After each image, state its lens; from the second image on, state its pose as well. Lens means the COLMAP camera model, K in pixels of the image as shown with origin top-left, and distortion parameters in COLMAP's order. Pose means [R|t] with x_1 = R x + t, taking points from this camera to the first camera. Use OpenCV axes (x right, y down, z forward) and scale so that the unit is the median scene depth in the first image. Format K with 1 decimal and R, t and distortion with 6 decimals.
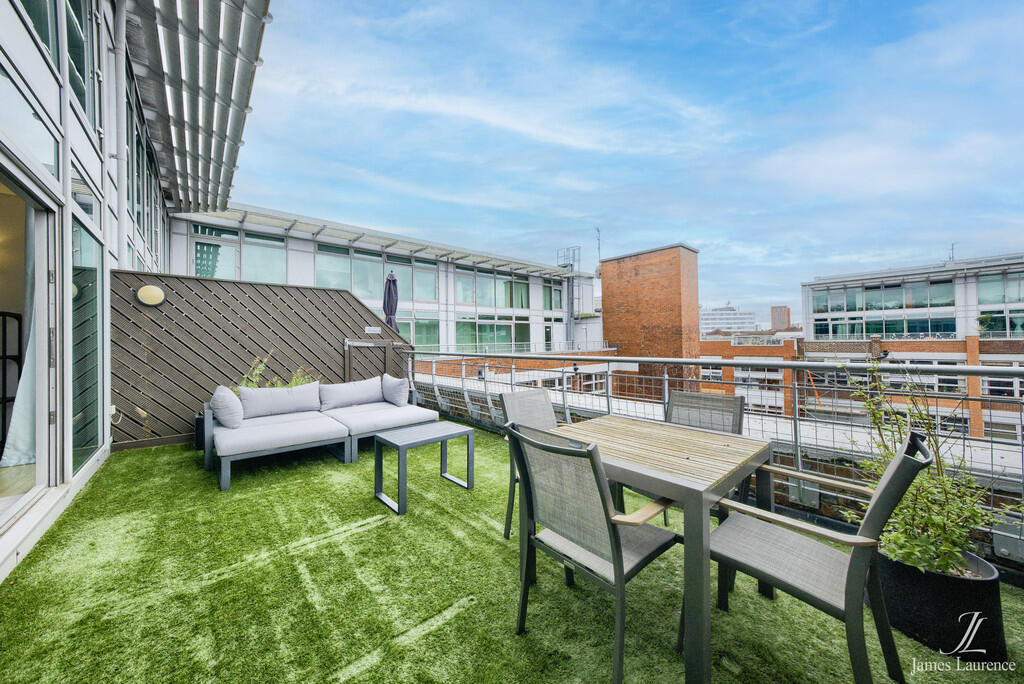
lens RADIAL K [[347.2, 0, 507.8], [0, 347.2, 336.5], [0, 0, 1]] dist [0.000177, 0.003516]
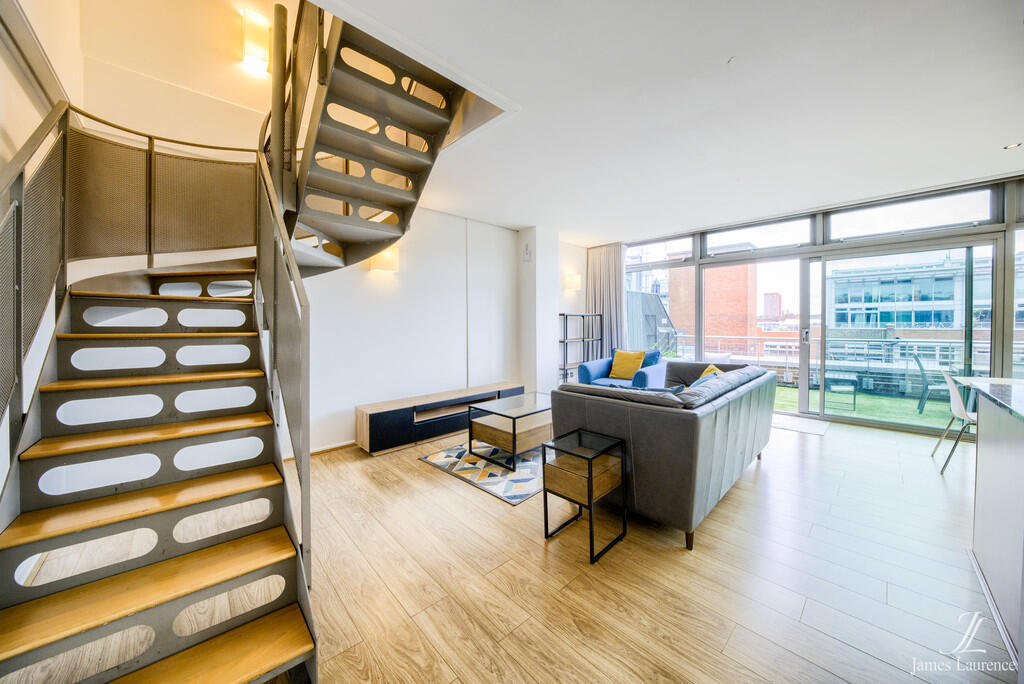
lens RADIAL K [[355.6, 0, 515.4], [0, 355.6, 329.6], [0, 0, 1]] dist [-0.011538, 0.000413]
pose [[0.998947, 0.008805, 0.045019, -0.255154], [-0.010116, 0.999529, 0.028982, -0.005761], [-0.044743, -0.029407, 0.998566, -0.116384]]
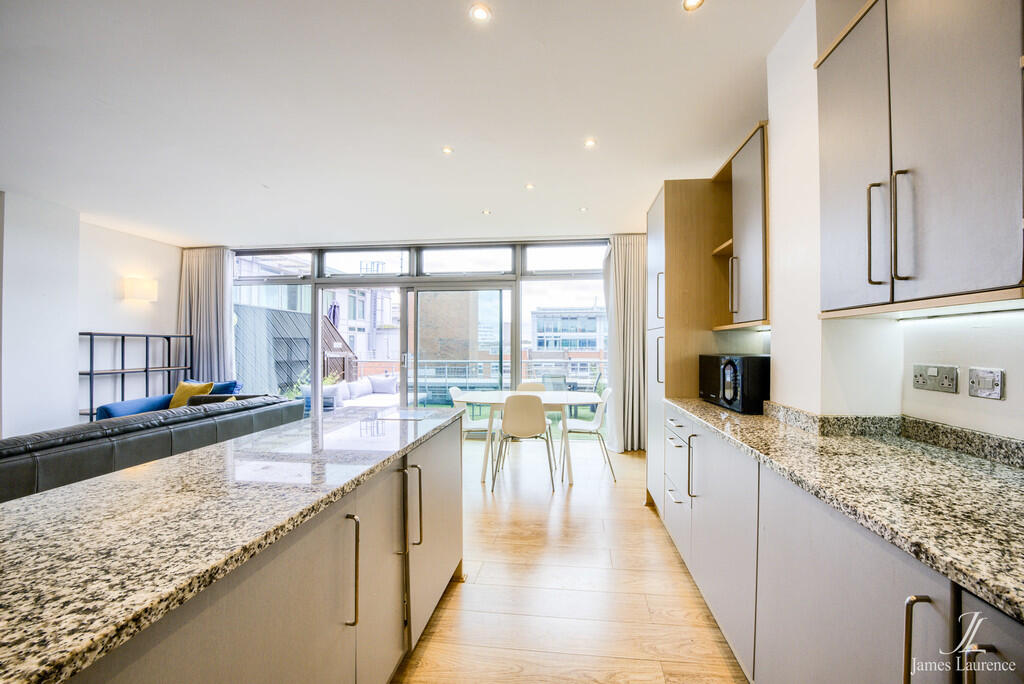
lens RADIAL K [[357.9, 0, 530.0], [0, 357.9, 345.7], [0, 0, 1]] dist [-0.011950, 0.000324]
pose [[0.744852, 0.016815, 0.667017, -0.187018], [-0.020583, 0.999786, -0.002219, -0.007376], [-0.666912, -0.012076, 0.745039, -0.131627]]
